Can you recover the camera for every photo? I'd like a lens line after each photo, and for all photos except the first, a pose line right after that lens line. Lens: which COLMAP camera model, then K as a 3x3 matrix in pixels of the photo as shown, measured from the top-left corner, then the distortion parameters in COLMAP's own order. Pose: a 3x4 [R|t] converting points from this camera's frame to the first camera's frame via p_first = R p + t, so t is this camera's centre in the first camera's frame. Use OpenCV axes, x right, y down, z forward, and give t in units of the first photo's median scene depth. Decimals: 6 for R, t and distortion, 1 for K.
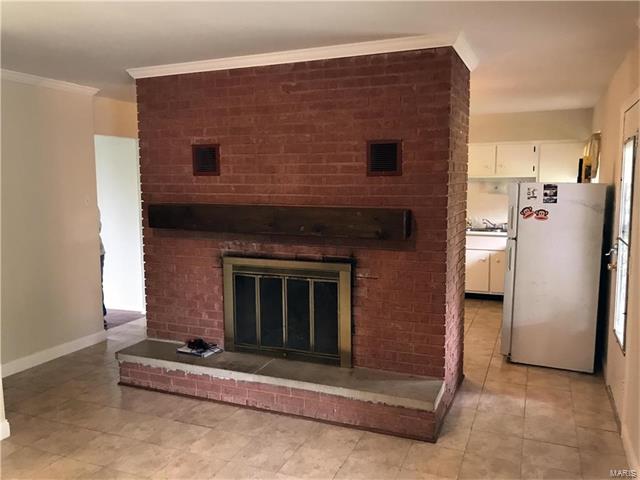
lens RADIAL K [[532.7, 0, 320.5], [0, 532.7, 232.4], [0, 0, 1]] dist [-0.004777, -0.003388]
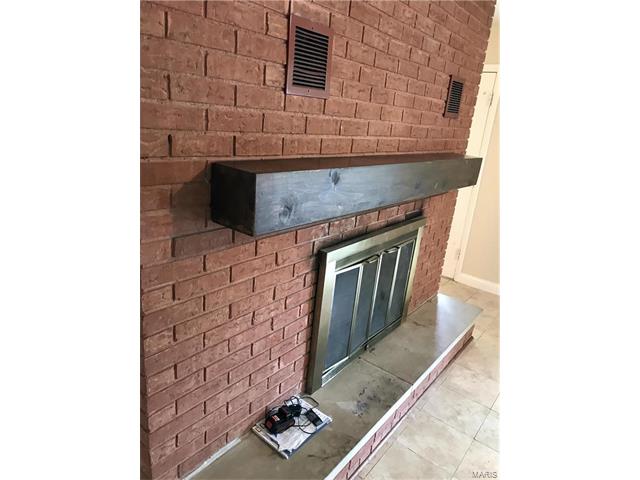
lens RADIAL K [[394.9, 0, 320.0], [0, 394.9, 240.0], [0, 0, 1]] dist [0.018507, -0.000788]
pose [[0.267740, -0.270967, 0.924604, -0.585099], [0.000429, 0.959673, 0.281120, -0.087122], [-0.963491, -0.074870, 0.257059, 0.924875]]
